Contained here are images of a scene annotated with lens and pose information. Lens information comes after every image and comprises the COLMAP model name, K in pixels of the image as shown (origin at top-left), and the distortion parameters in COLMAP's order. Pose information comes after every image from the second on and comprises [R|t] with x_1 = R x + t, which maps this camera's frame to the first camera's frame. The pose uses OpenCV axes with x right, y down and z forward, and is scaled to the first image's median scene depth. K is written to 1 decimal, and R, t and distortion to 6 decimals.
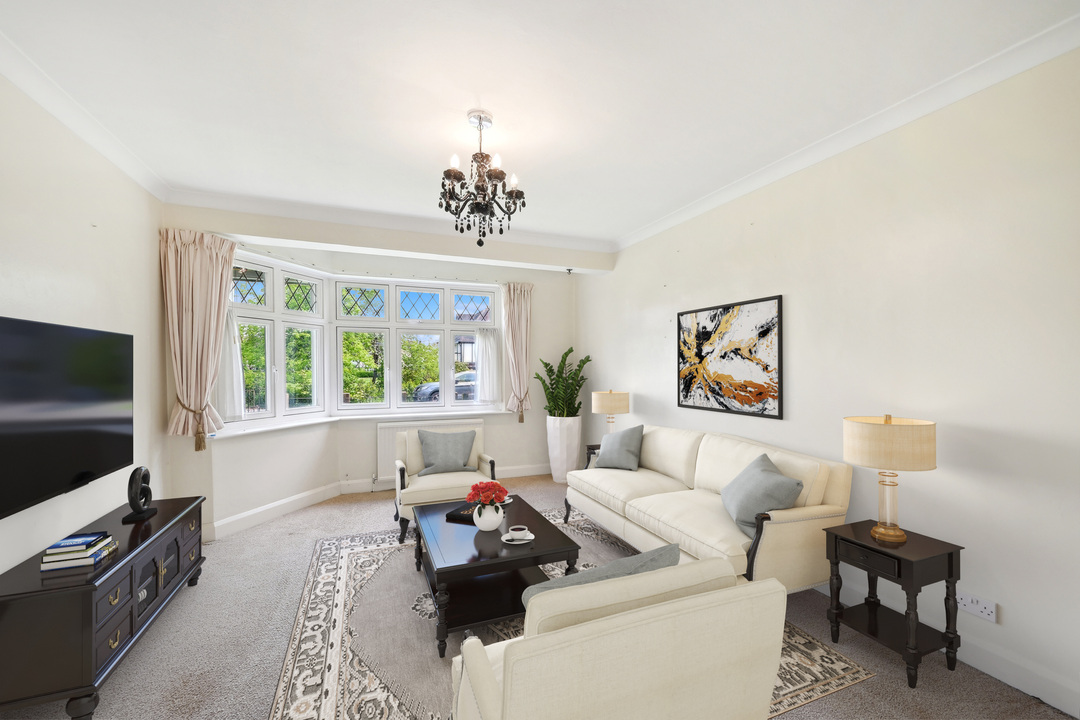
lens RADIAL K [[437.6, 0, 540.1], [0, 437.6, 371.8], [0, 0, 1]] dist [0.000490, 0.000046]
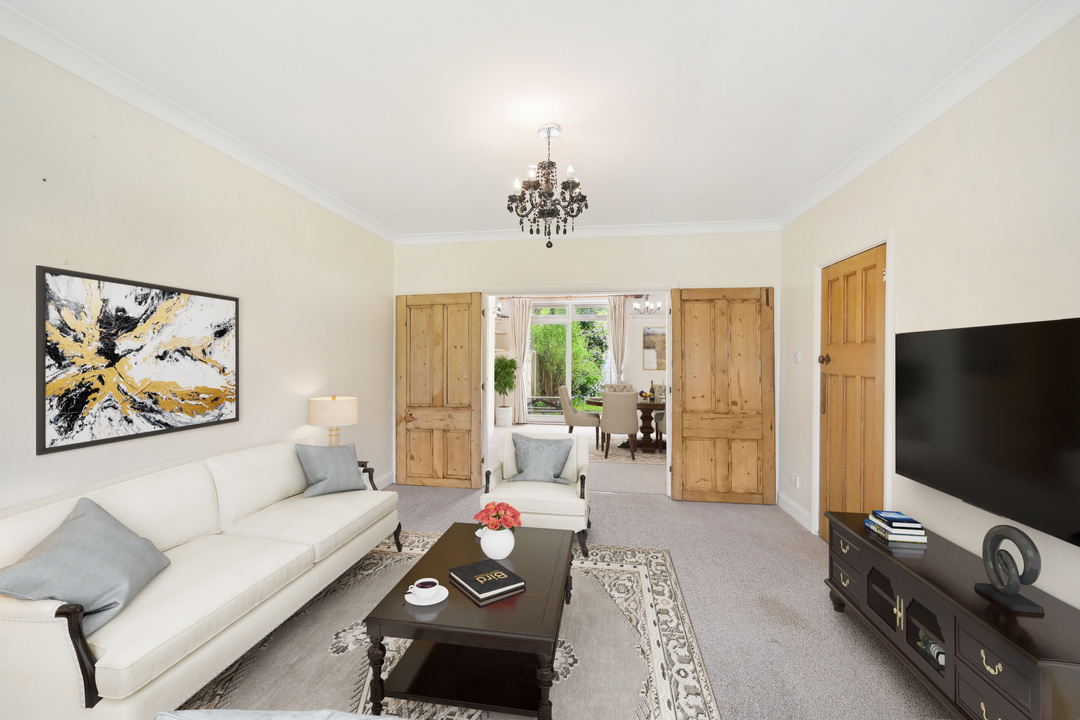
lens RADIAL K [[428.7, 0, 540.0], [0, 428.7, 360.0], [0, 0, 1]] dist [0.000114, 0.000012]
pose [[-0.857934, -0.007069, 0.513712, -0.499217], [0.000462, 0.999894, 0.014531, -0.041171], [-0.513760, 0.012704, -0.857840, 1.332592]]
